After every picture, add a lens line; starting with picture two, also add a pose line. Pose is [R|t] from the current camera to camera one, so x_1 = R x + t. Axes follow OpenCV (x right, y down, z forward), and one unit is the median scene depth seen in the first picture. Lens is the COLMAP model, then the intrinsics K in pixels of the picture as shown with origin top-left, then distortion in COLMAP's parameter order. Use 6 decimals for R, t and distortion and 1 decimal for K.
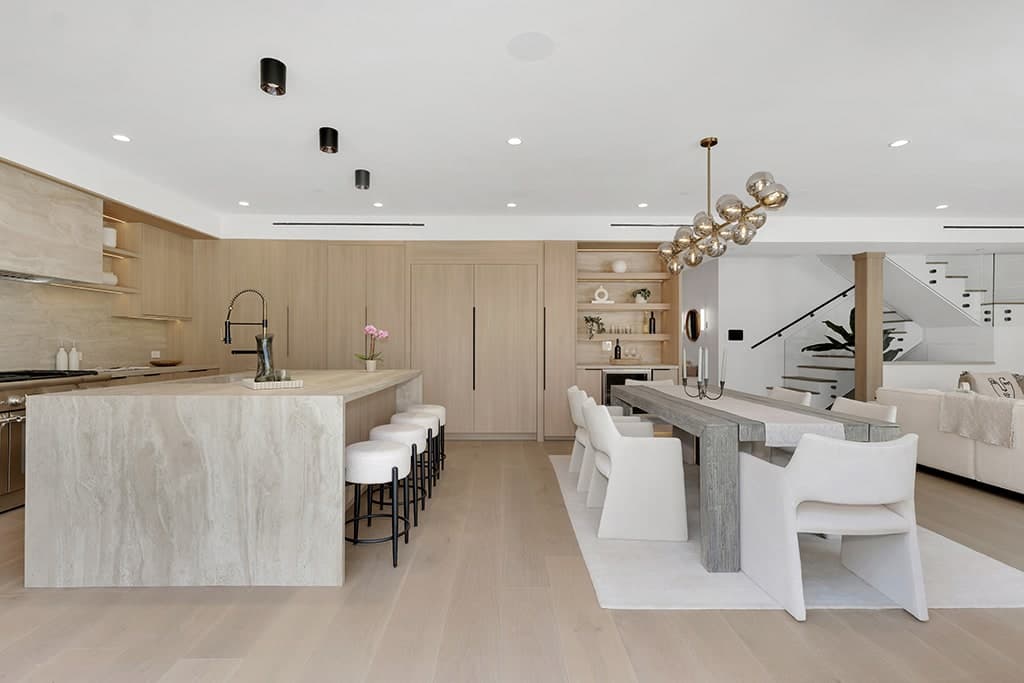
lens RADIAL K [[467.7, 0, 505.2], [0, 467.7, 341.7], [0, 0, 1]] dist [0.004535, -0.000207]
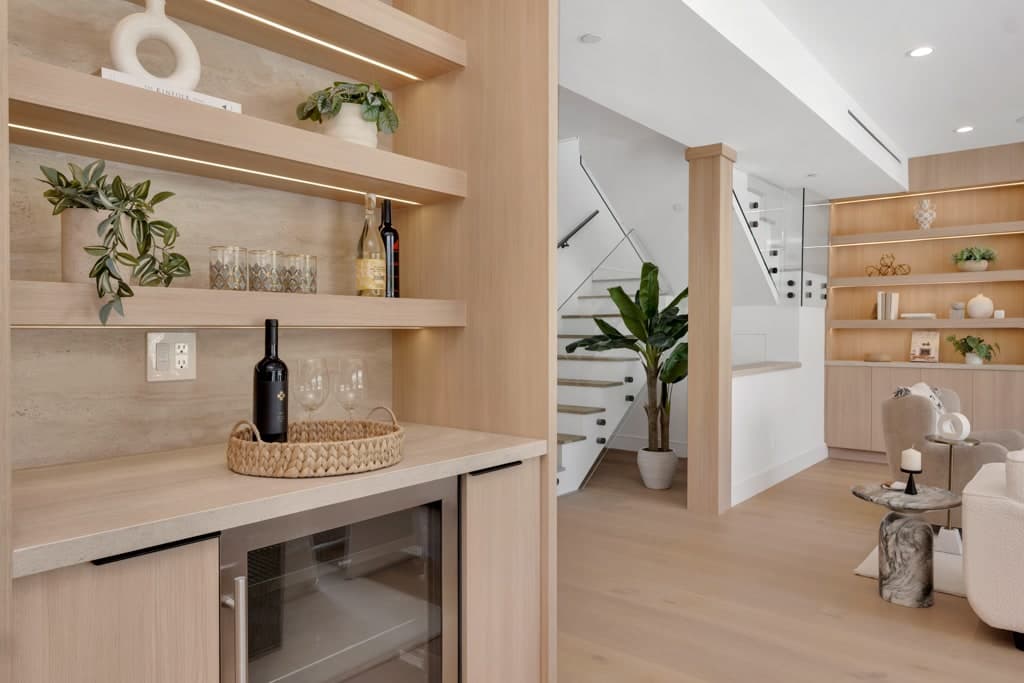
lens RADIAL K [[686.5, 0, 509.3], [0, 686.5, 337.1], [0, 0, 1]] dist [-0.000987, 0.000027]
pose [[0.642949, -0.009105, 0.765855, 0.130716], [0.000550, 0.999935, 0.011425, -0.003147], [-0.765909, -0.006924, 0.642912, 0.988797]]
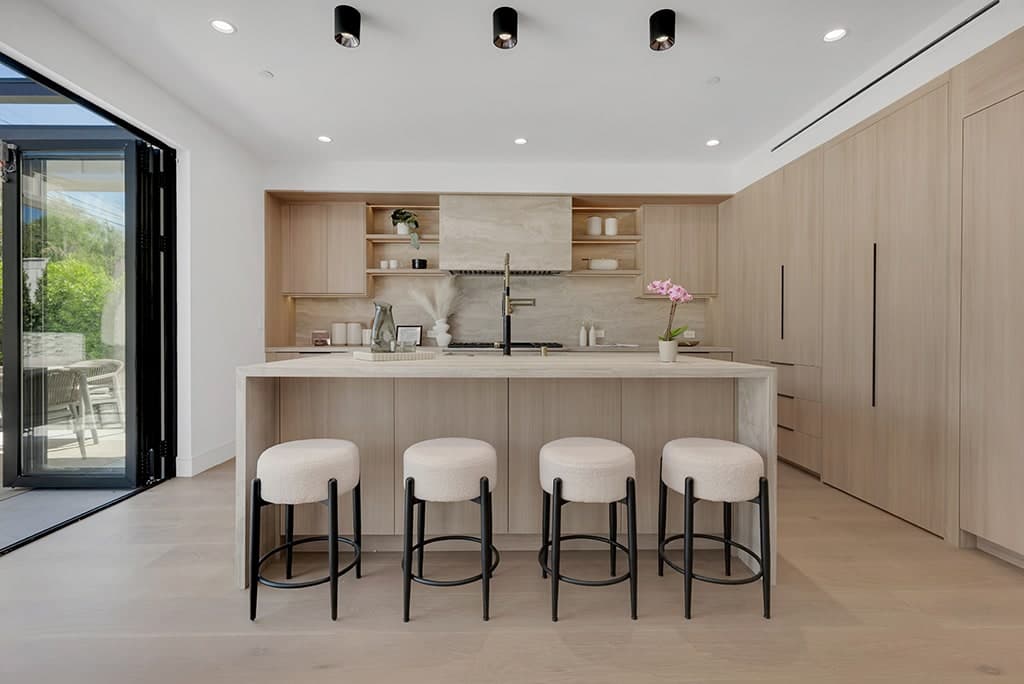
lens RADIAL K [[467.7, 0, 510.1], [0, 467.7, 334.2], [0, 0, 1]] dist [0.004535, -0.000207]
pose [[0.008553, 0.004531, -0.999953, 0.254341], [0.000578, 0.999990, 0.004536, 0.025695], [0.999963, -0.000617, 0.008550, 0.735380]]
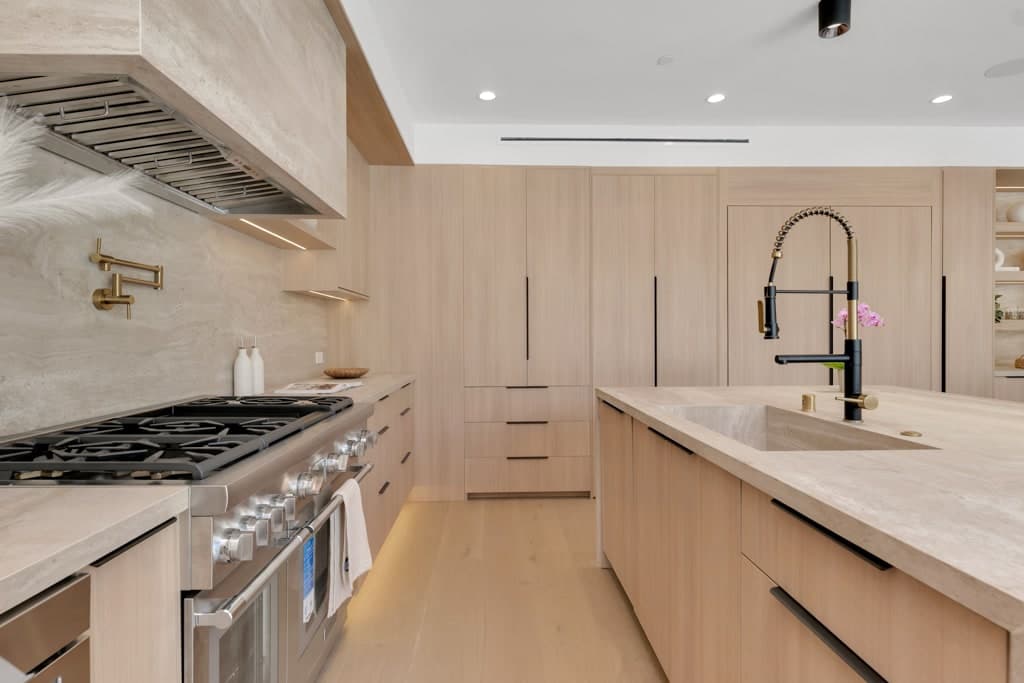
lens RADIAL K [[528.6, 0, 505.0], [0, 528.6, 333.1], [0, 0, 1]] dist [-0.004220, -0.000402]
pose [[0.999861, -0.005934, 0.015566, -0.616631], [0.005960, 0.999981, -0.001630, -0.001598], [-0.015556, 0.001723, 0.999878, 0.391370]]
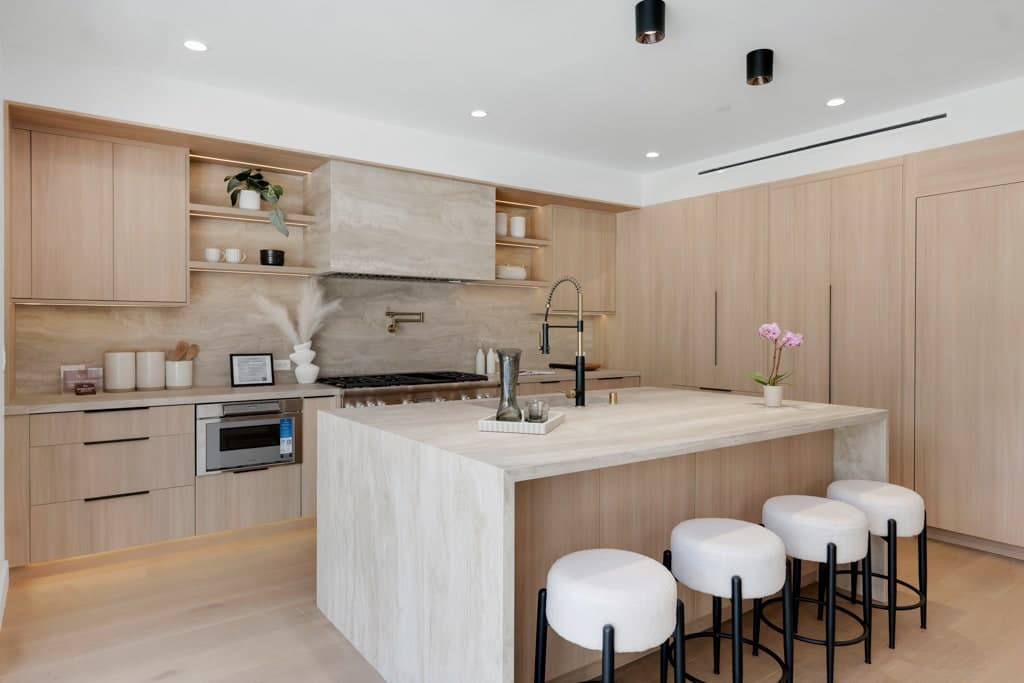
lens RADIAL K [[629.7, 0, 512.2], [0, 629.7, 334.4], [0, 0, 1]] dist [0.000255, 0.000331]
pose [[0.578062, 0.007332, -0.815960, 0.134939], [0.000361, 0.999957, 0.009242, -0.026350], [0.815993, -0.005637, 0.578034, 0.283419]]
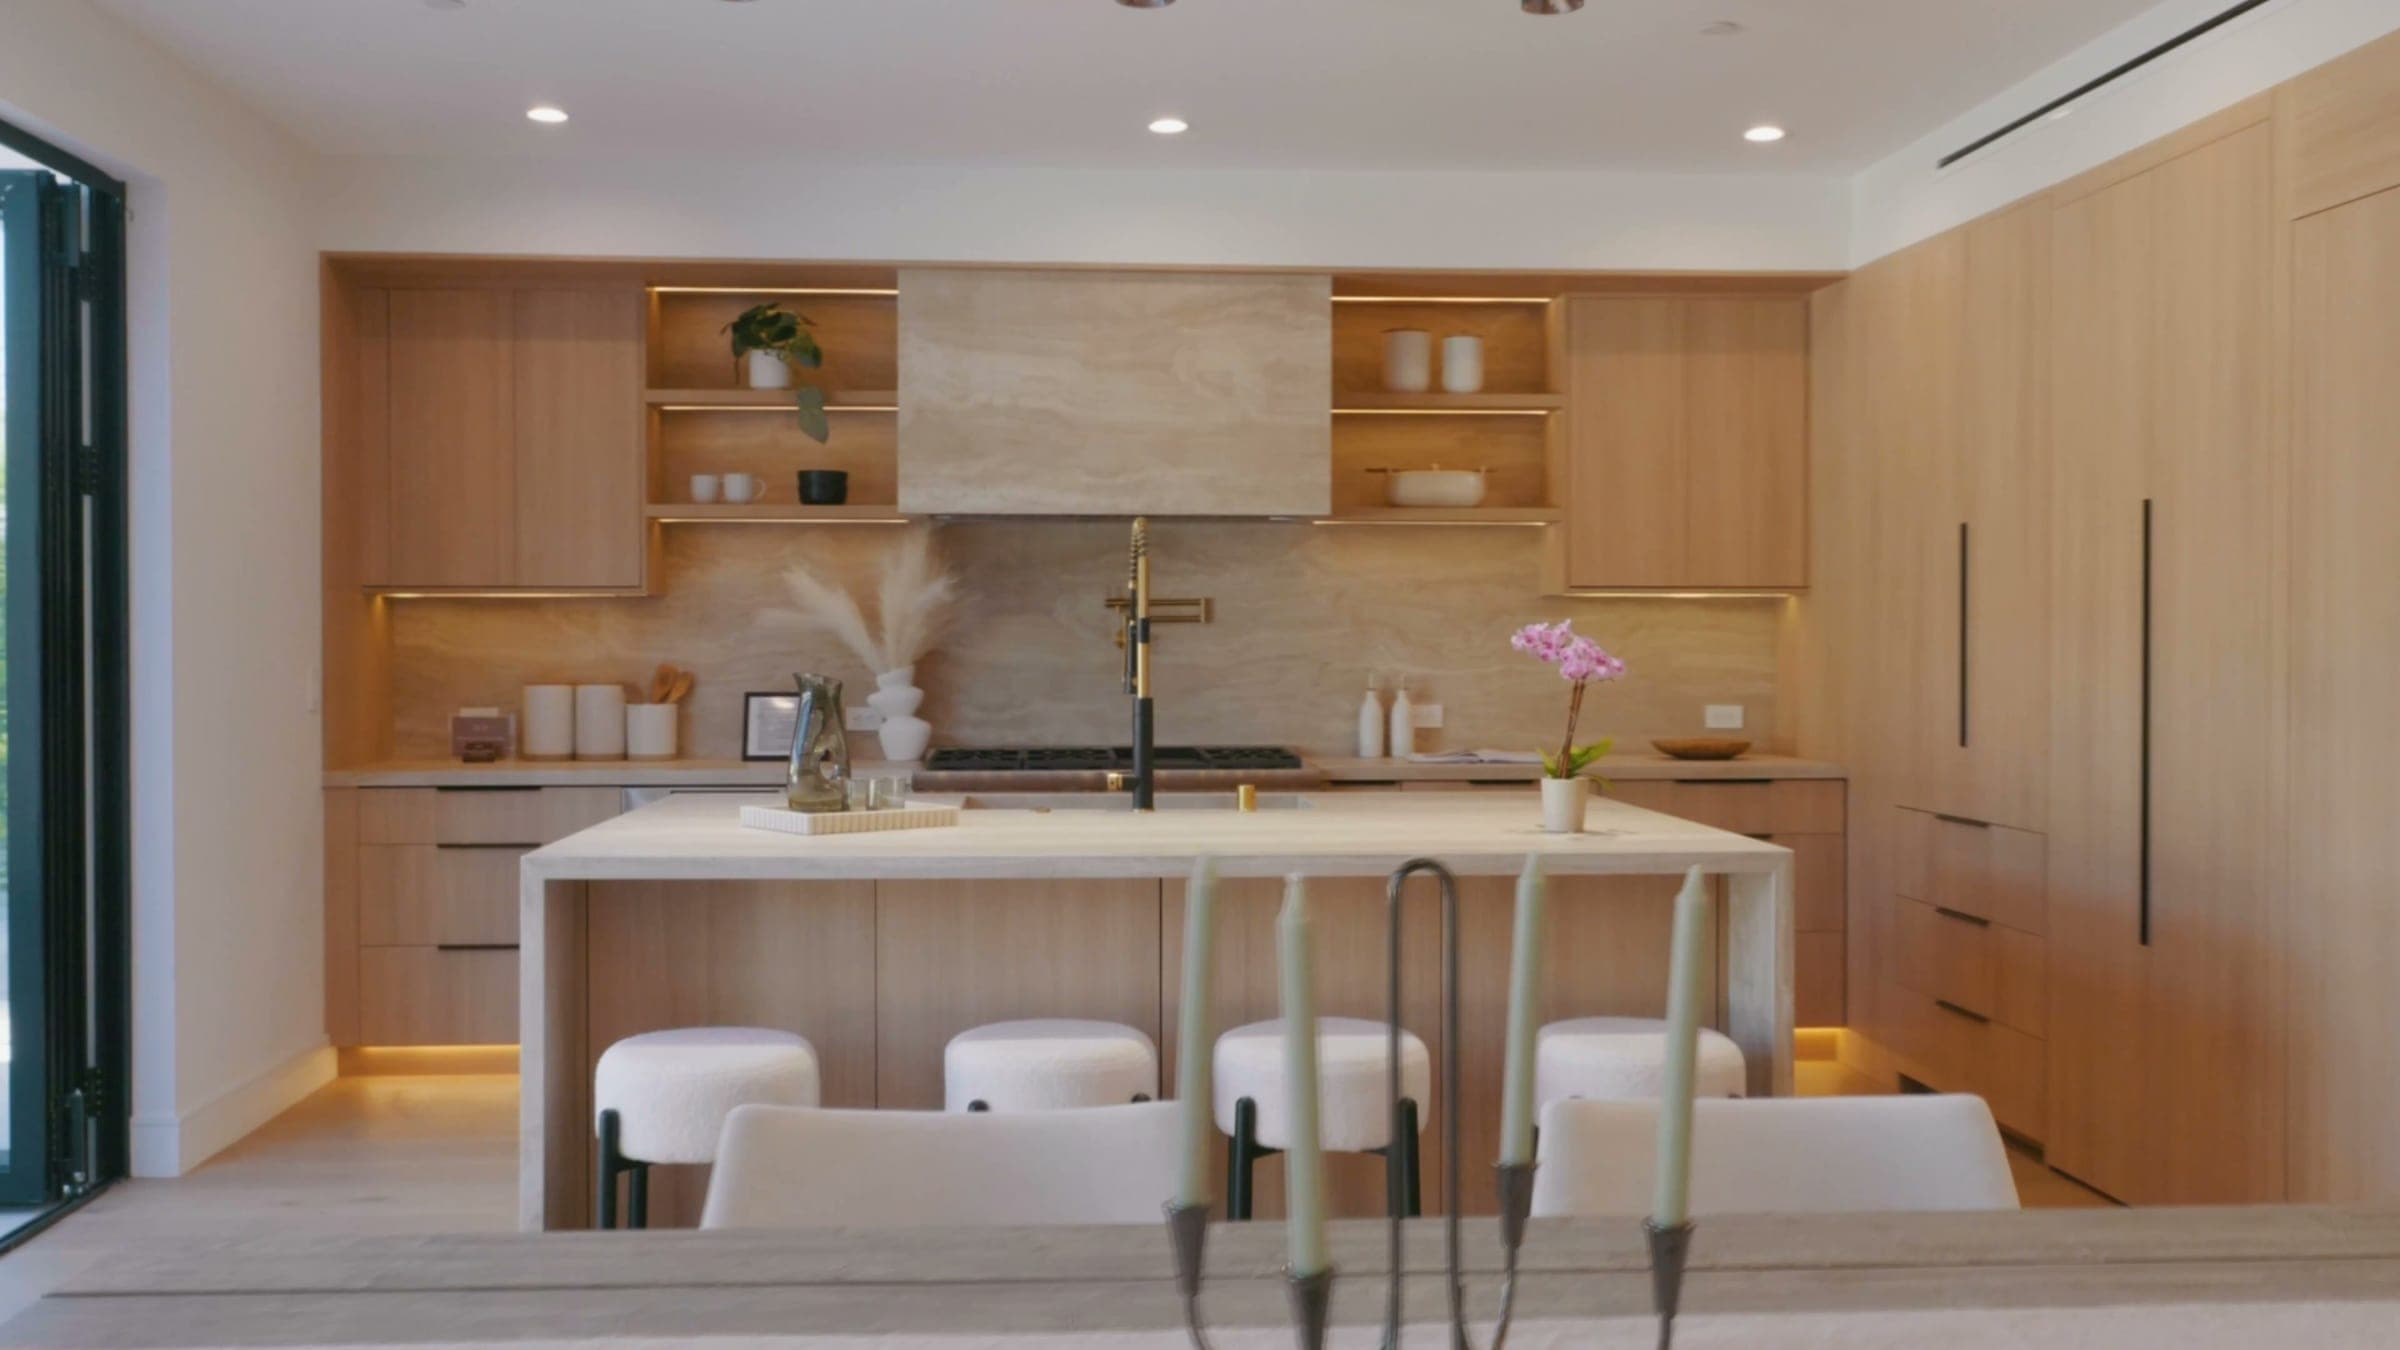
lens RADIAL K [[2081.6, 0, 1184.7], [0, 2081.6, 668.2], [0, 0, 1]] dist [0.001829, 0.003443]
pose [[0.058368, 0.010526, -0.998240, 0.618286], [0.002179, 0.999941, 0.010672, -0.021031], [0.998293, -0.002798, 0.058341, 0.699244]]
